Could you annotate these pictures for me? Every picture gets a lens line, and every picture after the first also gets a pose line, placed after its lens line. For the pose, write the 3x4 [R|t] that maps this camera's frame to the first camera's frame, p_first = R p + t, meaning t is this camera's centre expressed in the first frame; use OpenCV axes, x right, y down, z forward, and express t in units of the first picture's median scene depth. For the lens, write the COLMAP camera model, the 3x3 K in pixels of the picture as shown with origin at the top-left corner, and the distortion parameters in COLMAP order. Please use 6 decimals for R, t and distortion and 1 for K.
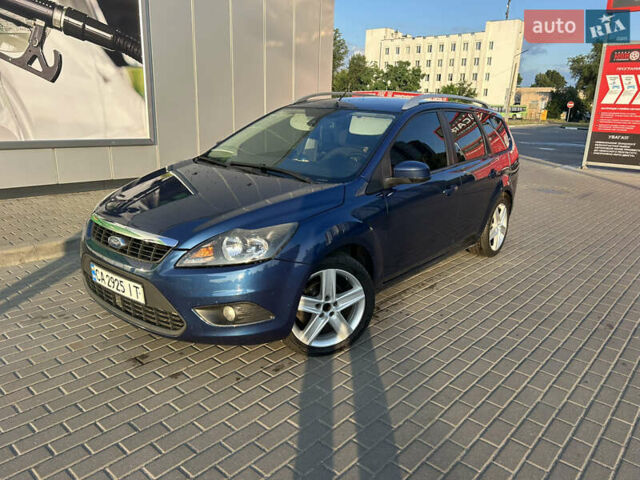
lens RADIAL K [[487.0, 0, 317.9], [0, 487.0, 236.9], [0, 0, 1]] dist [0.026493, -0.011654]
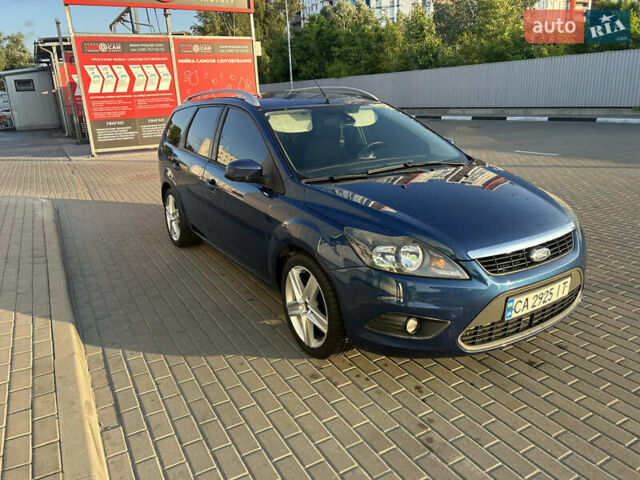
lens RADIAL K [[487.0, 0, 317.9], [0, 487.0, 236.9], [0, 0, 1]] dist [0.026493, -0.011654]
pose [[0.328174, -0.310490, 0.892131, -0.288645], [0.290014, 0.931941, 0.217663, -0.073093], [-0.898996, 0.187299, 0.395885, 0.211967]]
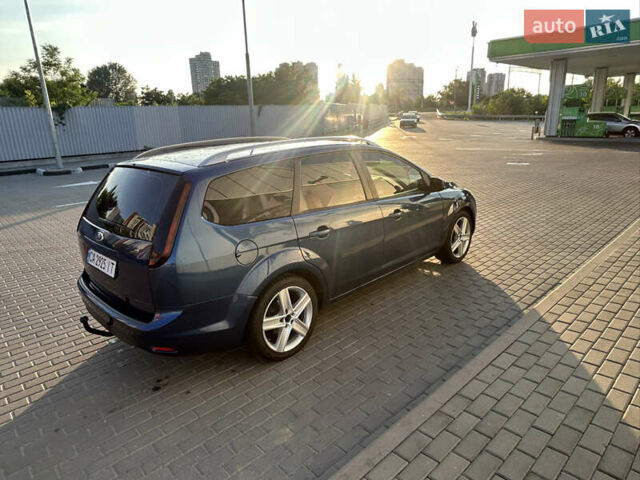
lens RADIAL K [[412.4, 0, 318.5], [0, 412.4, 238.5], [0, 0, 1]] dist [-0.002730, -0.001987]
pose [[-0.995962, -0.023068, 0.086760, 0.001472], [0.025210, 0.855672, 0.516905, -0.201789], [-0.086162, 0.517005, -0.851635, 0.658744]]
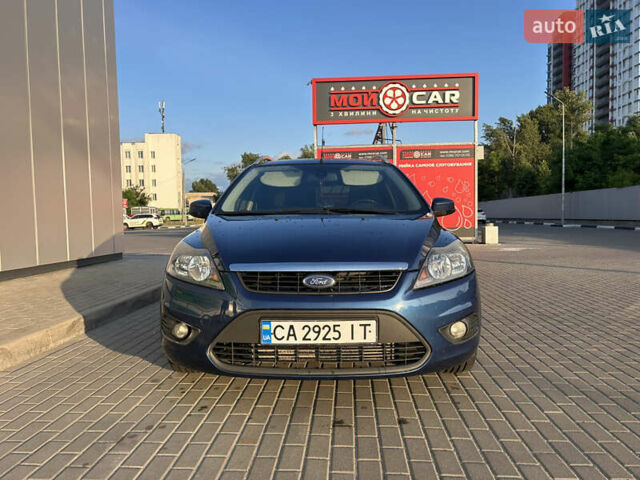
lens RADIAL K [[487.0, 0, 317.9], [0, 487.0, 236.9], [0, 0, 1]] dist [0.026493, -0.011654]
pose [[0.789616, -0.068545, 0.609760, -0.193060], [0.193902, 0.970693, -0.141978, 0.011683], [-0.582158, 0.230342, 0.779766, 0.069065]]
